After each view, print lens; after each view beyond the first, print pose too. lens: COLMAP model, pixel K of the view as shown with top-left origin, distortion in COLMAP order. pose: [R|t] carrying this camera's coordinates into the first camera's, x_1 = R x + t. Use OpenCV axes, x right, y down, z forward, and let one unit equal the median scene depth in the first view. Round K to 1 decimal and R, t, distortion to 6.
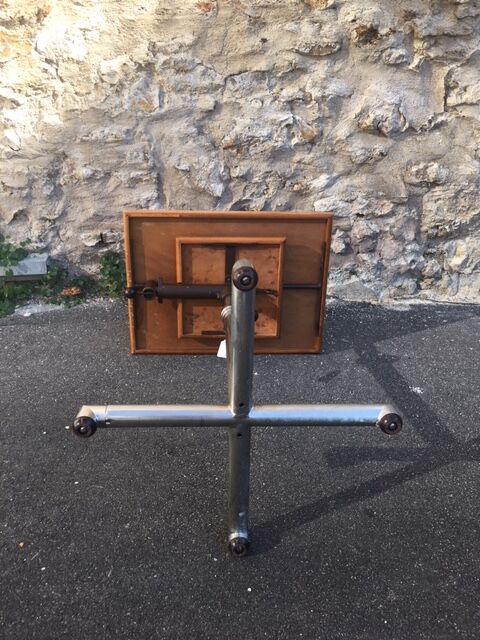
lens RADIAL K [[539.7, 0, 243.9], [0, 539.7, 315.7], [0, 0, 1]] dist [0.077438, -0.112783]
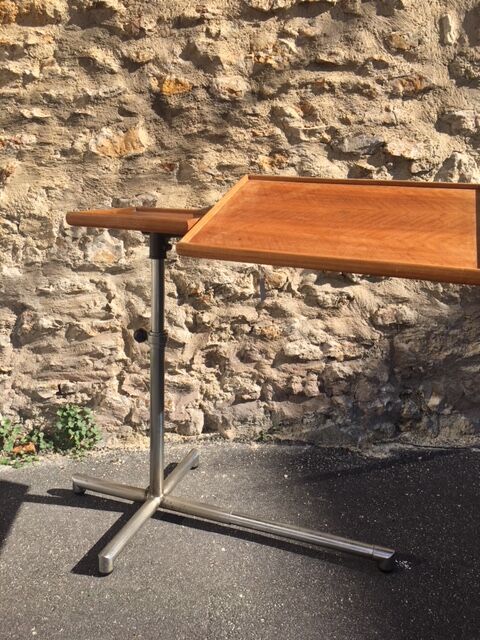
lens RADIAL K [[539.7, 0, 247.0], [0, 539.7, 317.6], [0, 0, 1]] dist [0.077438, -0.112783]
pose [[0.999066, -0.018963, 0.038827, 0.030314], [0.026377, 0.979362, -0.200386, -0.073563], [-0.034226, 0.201223, 0.978947, 0.047907]]
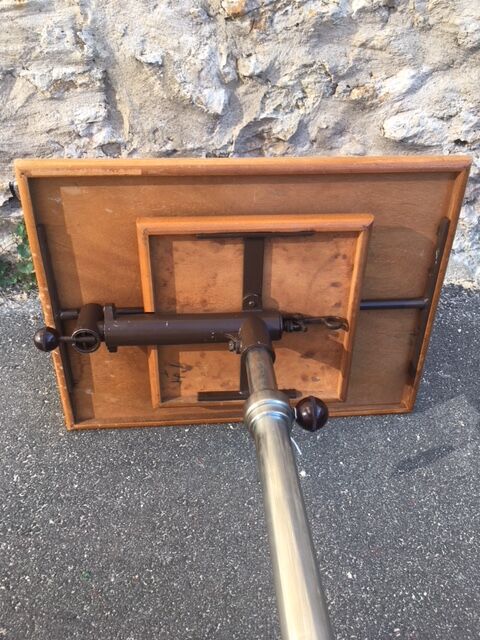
lens RADIAL K [[539.7, 0, 242.6], [0, 539.7, 315.9], [0, 0, 1]] dist [0.077438, -0.112783]
pose [[0.999605, -0.020135, 0.019590, -0.038876], [0.016448, 0.984795, 0.172938, -0.120855], [-0.022774, -0.172548, 0.984738, 0.446848]]
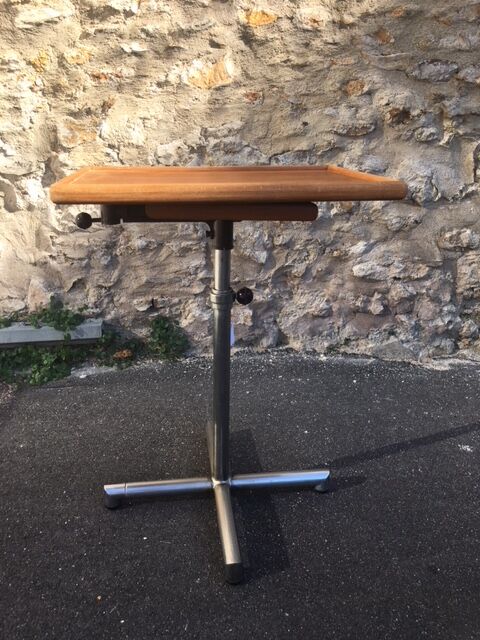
lens RADIAL K [[539.7, 0, 245.2], [0, 539.7, 317.1], [0, 0, 1]] dist [0.077438, -0.112783]
pose [[0.999375, -0.010898, -0.033635, -0.050021], [0.007143, 0.993930, -0.109782, 0.001707], [0.034627, 0.109473, 0.993386, -0.047710]]
